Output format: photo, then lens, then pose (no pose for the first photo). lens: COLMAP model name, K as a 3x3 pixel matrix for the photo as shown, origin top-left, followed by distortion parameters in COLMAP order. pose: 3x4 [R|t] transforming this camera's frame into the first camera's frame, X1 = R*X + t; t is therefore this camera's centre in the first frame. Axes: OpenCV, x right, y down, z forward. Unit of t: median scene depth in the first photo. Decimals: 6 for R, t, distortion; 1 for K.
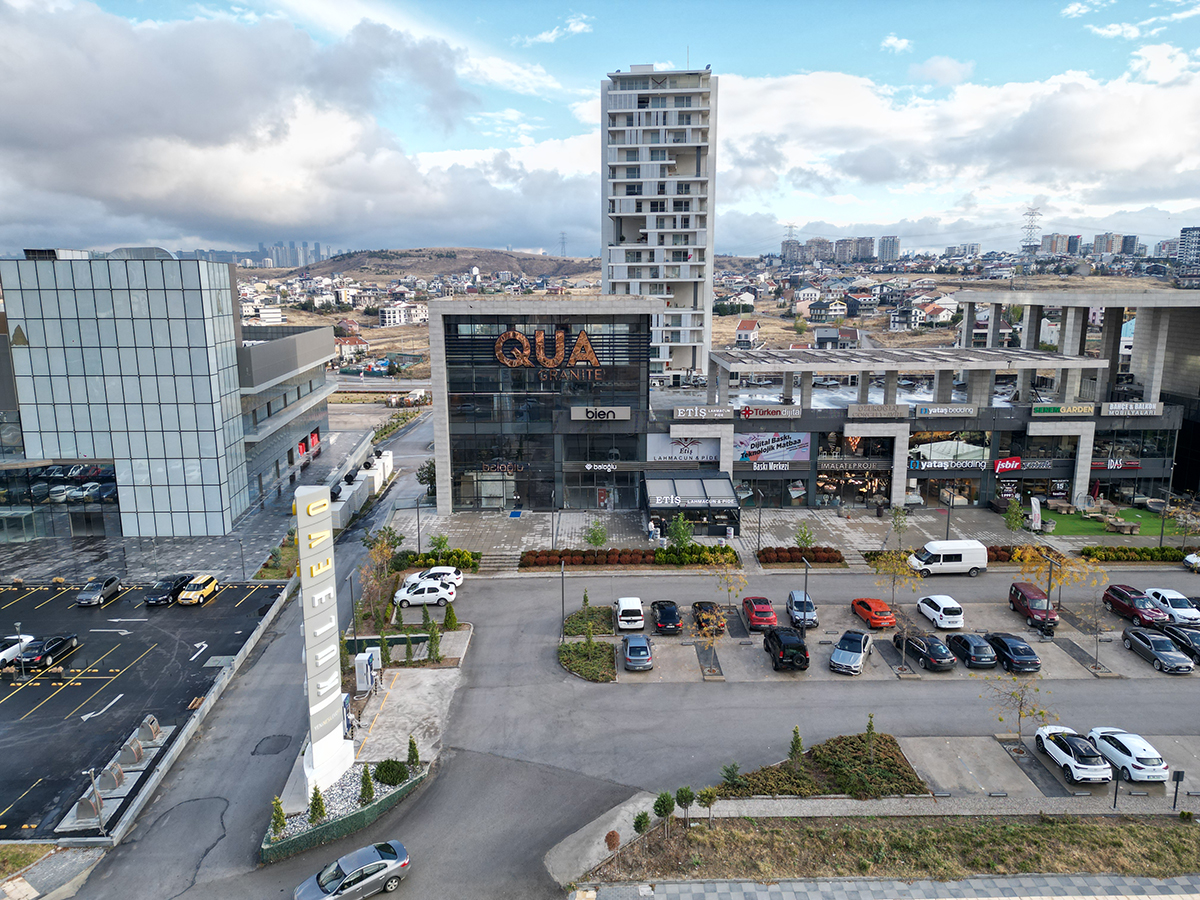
lens RADIAL K [[838.2, 0, 603.4], [0, 838.2, 452.0], [0, 0, 1]] dist [0.063677, -0.047947]
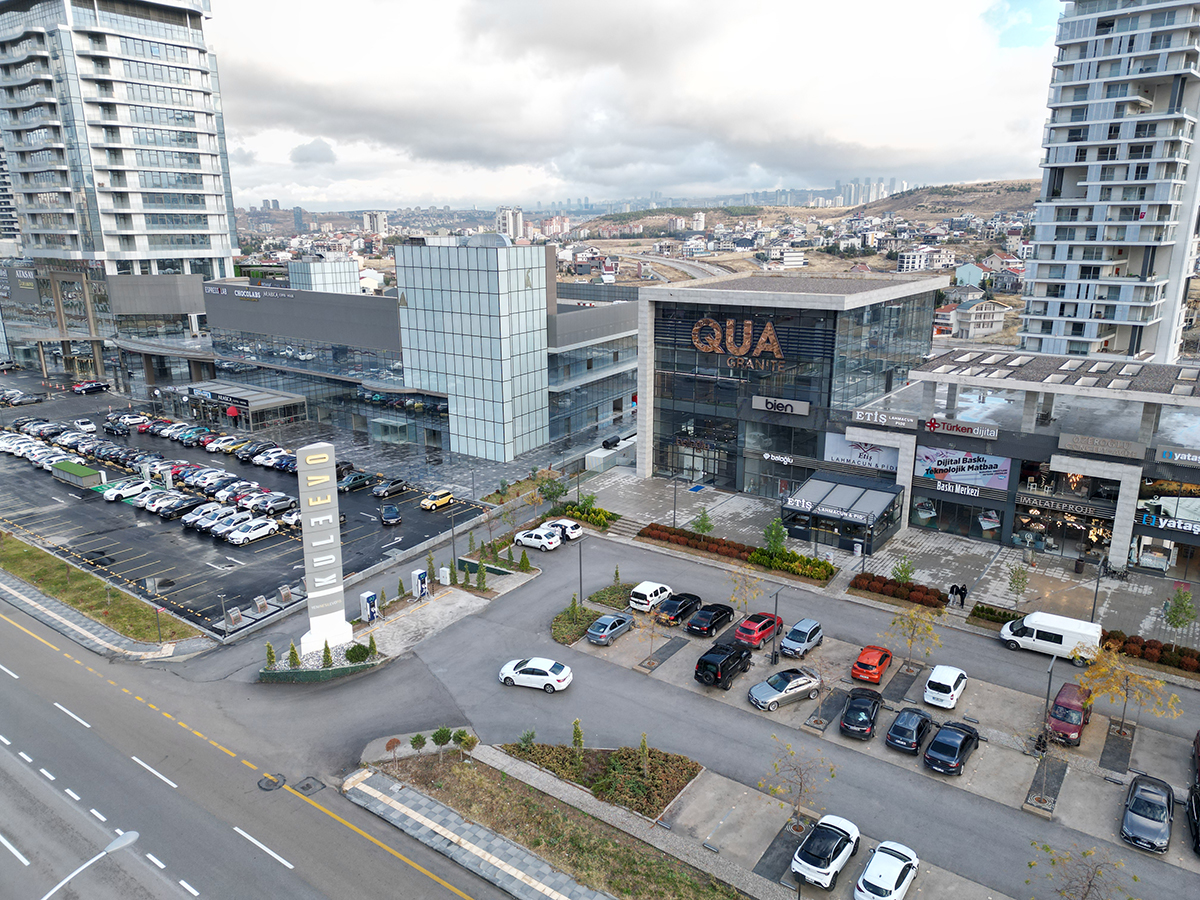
lens RADIAL K [[838.2, 0, 598.7], [0, 838.2, 450.4], [0, 0, 1]] dist [0.063677, -0.047947]
pose [[0.800314, 0.157931, -0.578408, 0.407384], [-0.117408, 0.987289, 0.107122, -0.074192], [0.587974, -0.017822, 0.808683, 0.054310]]
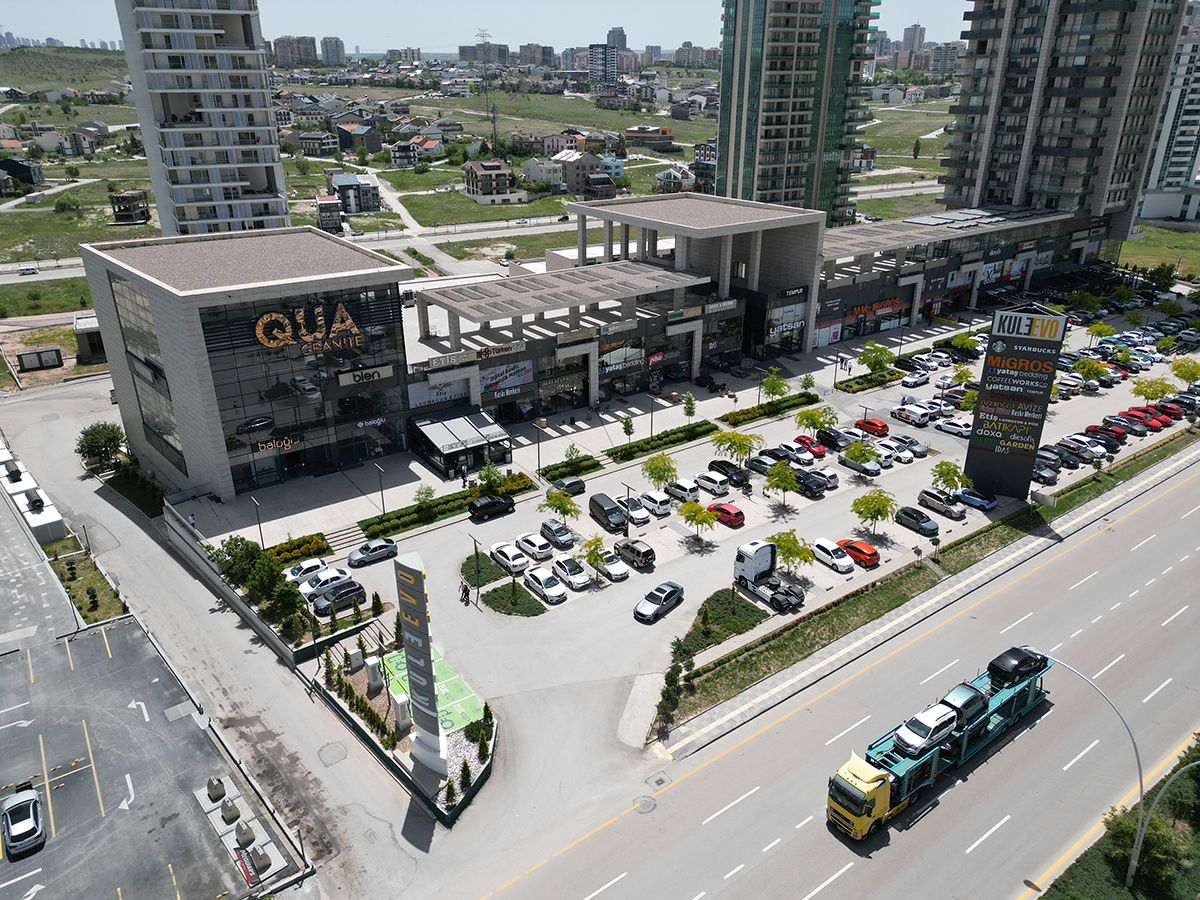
lens RADIAL K [[838.2, 0, 606.2], [0, 838.2, 454.4], [0, 0, 1]] dist [0.063677, -0.047947]
pose [[0.816561, -0.230501, 0.529243, -0.352391], [0.110853, 0.962369, 0.248107, -0.183650], [-0.566516, -0.143926, 0.811385, -0.089776]]
